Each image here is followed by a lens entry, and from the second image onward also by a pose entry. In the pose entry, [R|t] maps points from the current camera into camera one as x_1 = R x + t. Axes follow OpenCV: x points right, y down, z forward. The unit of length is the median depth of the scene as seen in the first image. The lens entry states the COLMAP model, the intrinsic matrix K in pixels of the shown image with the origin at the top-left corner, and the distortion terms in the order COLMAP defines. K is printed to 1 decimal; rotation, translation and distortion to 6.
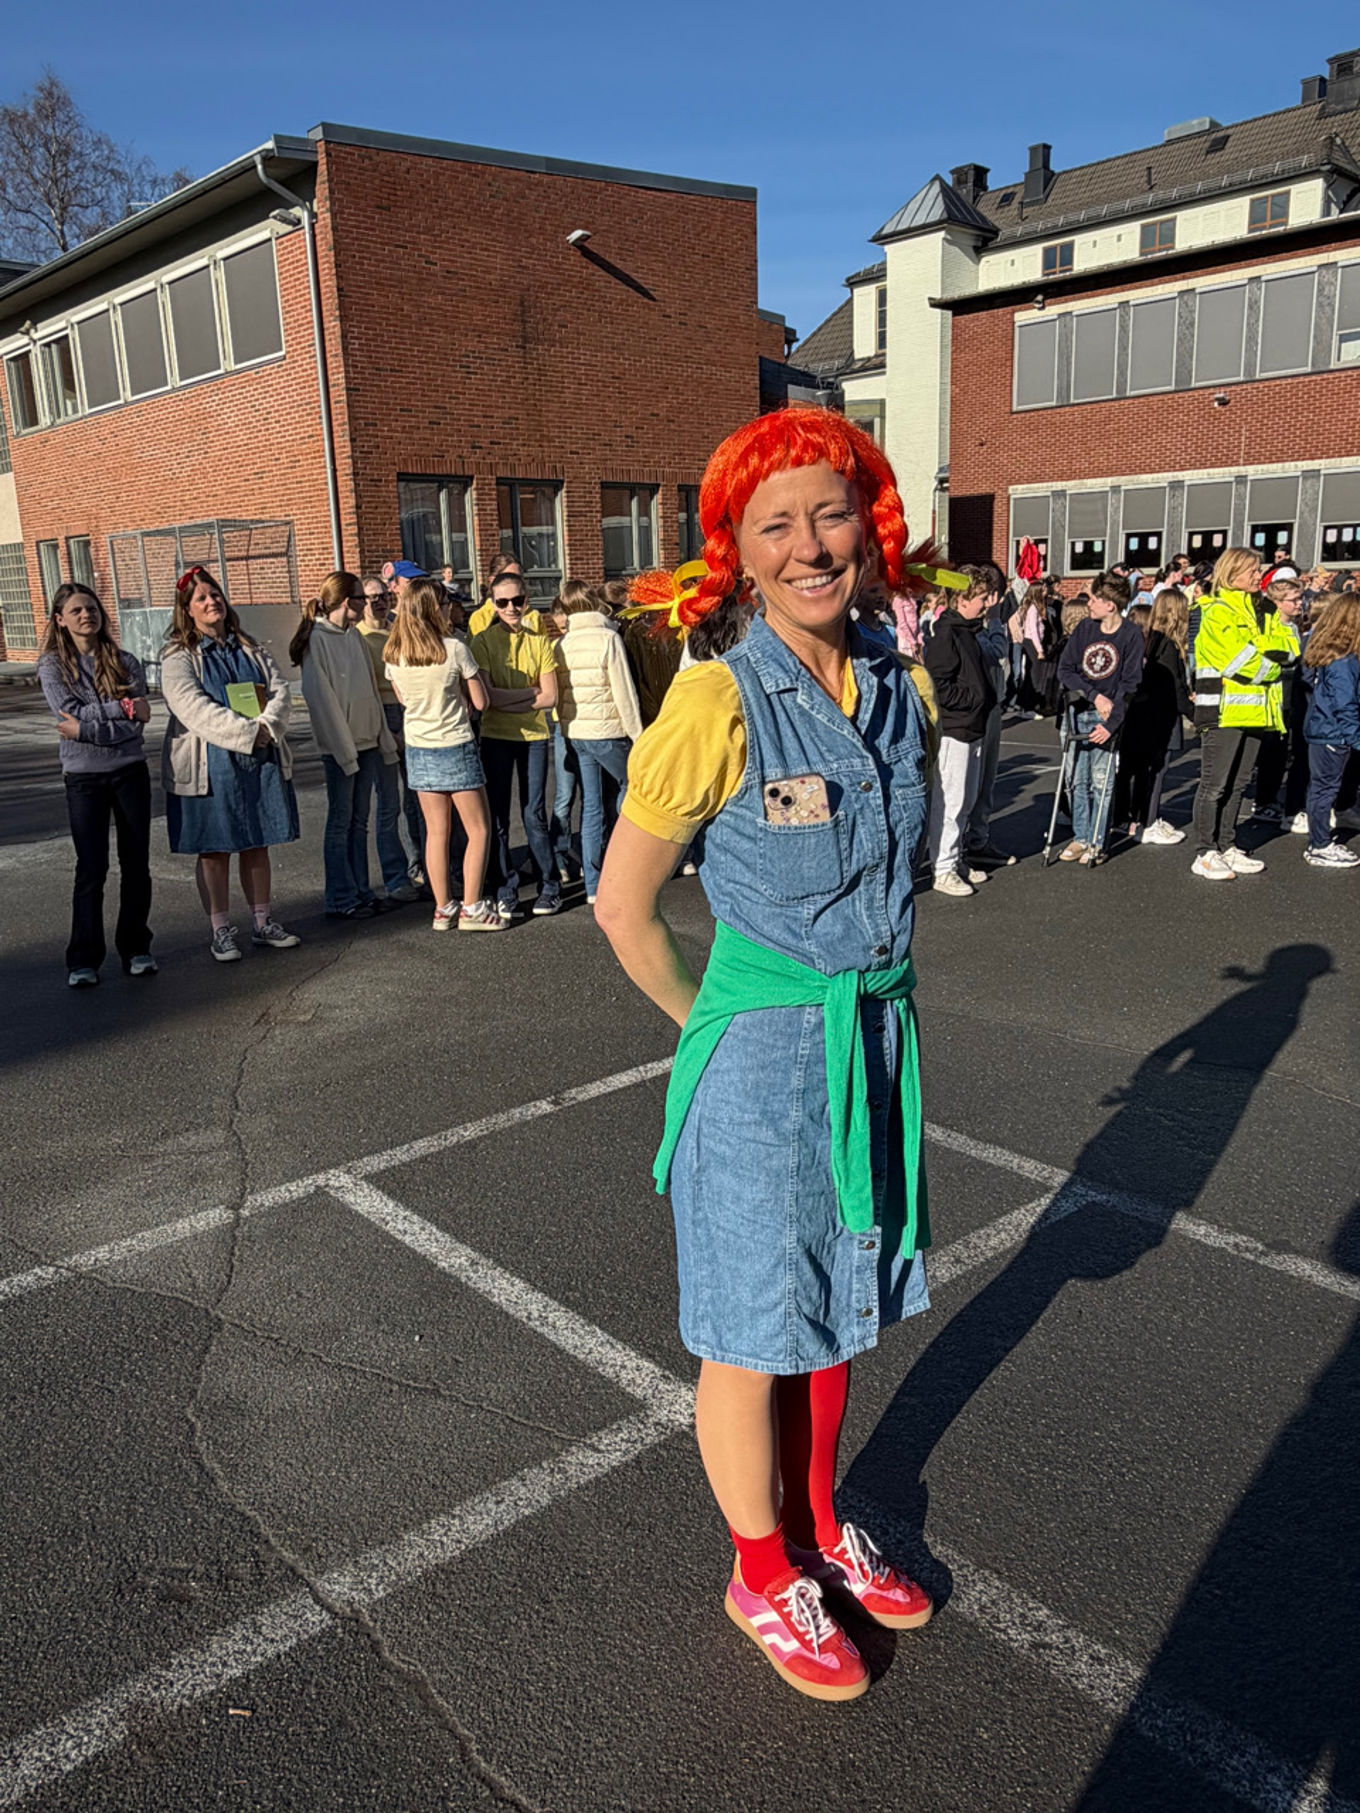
lens RADIAL K [[1335.0, 0, 679.0], [0, 1335.0, 903.2], [0, 0, 1]] dist [0.005690, 0.001531]
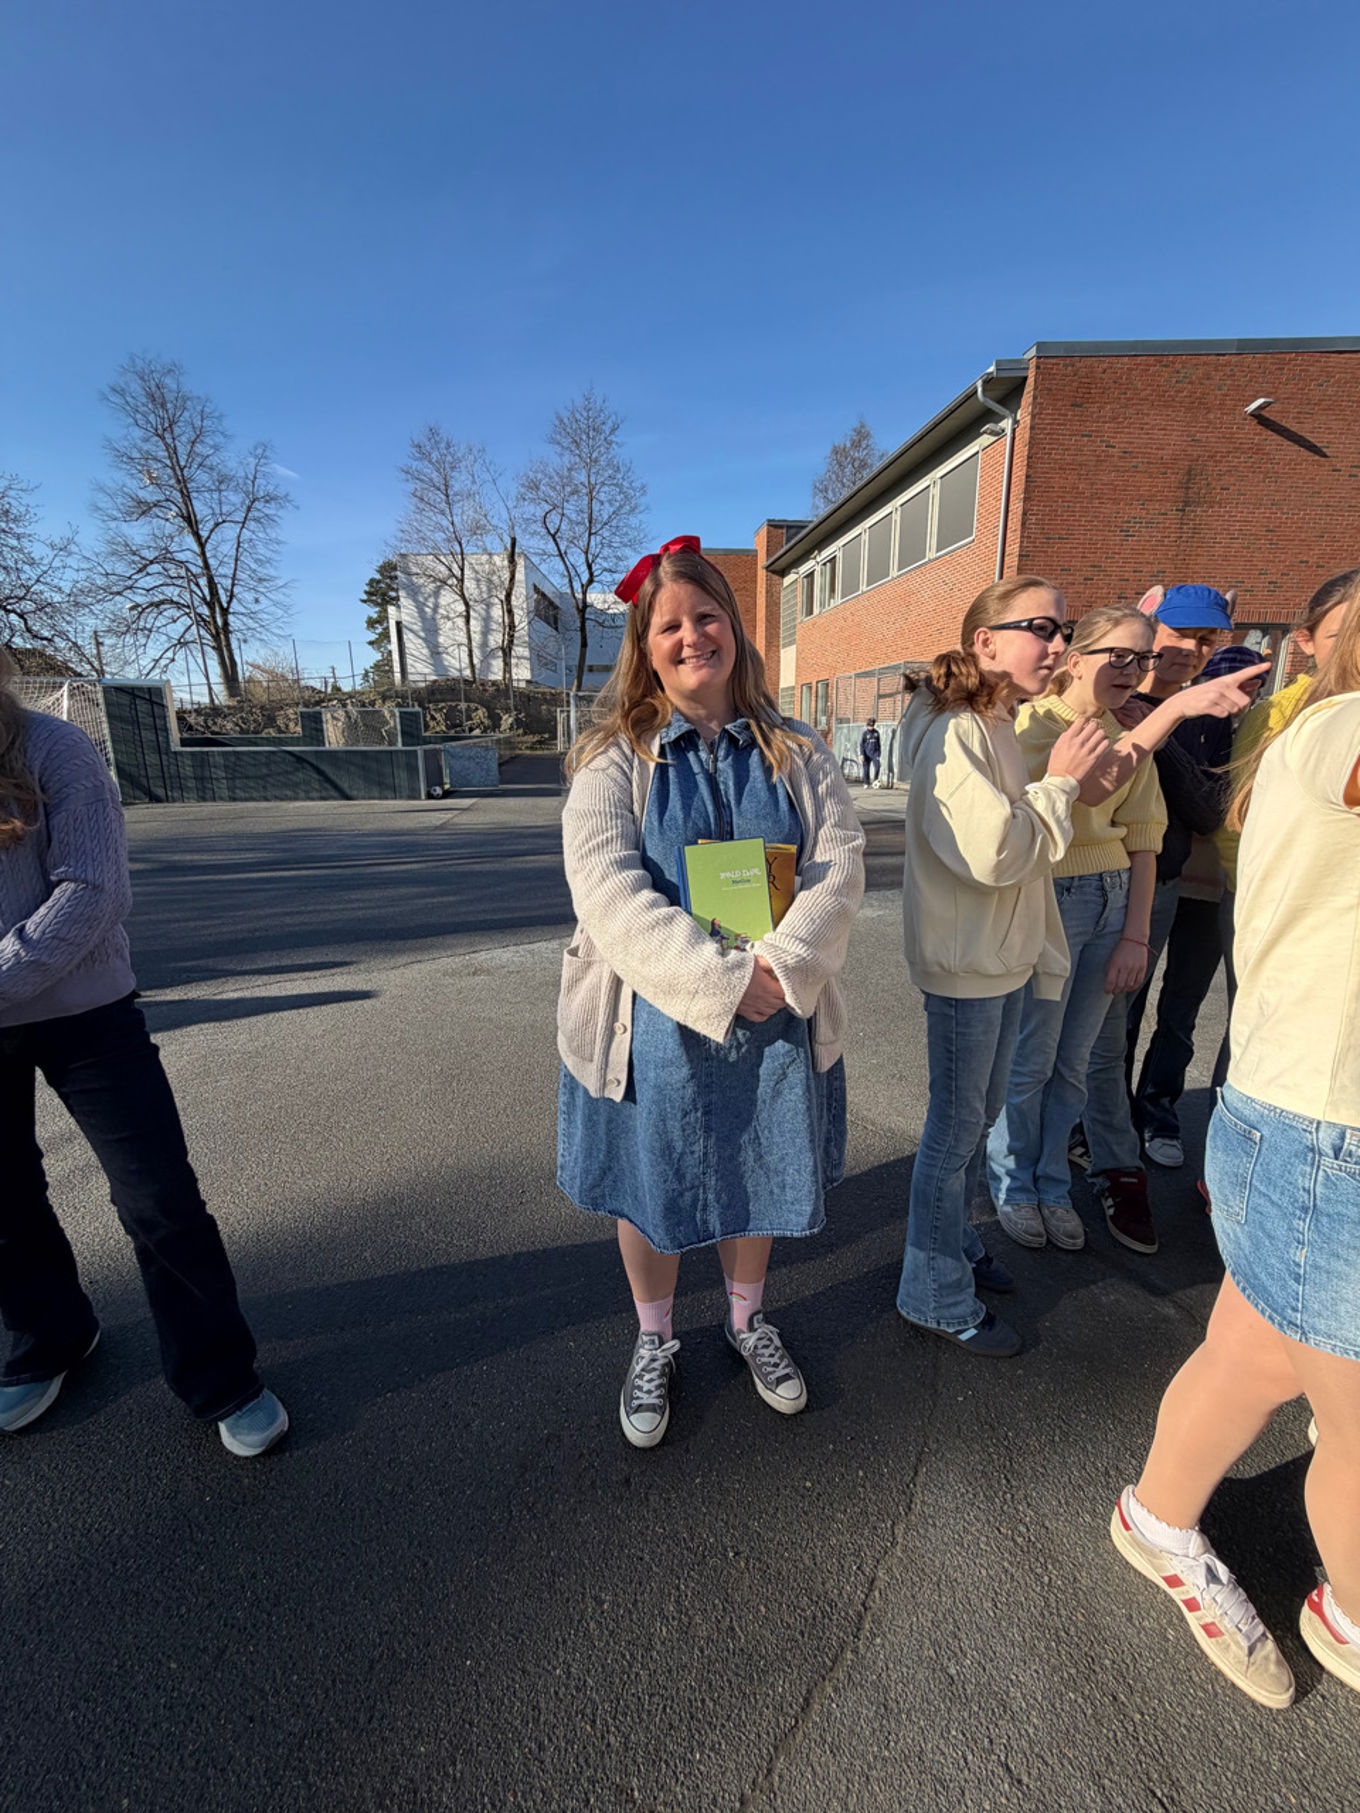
lens RADIAL K [[729.9, 0, 684.6], [0, 729.9, 905.1], [0, 0, 1]] dist [0.003370, 0.000088]
pose [[0.816213, 0.158998, -0.555441, -0.067282], [-0.150166, 0.986728, 0.061789, -0.047349], [0.557894, 0.032975, 0.829257, 0.247902]]
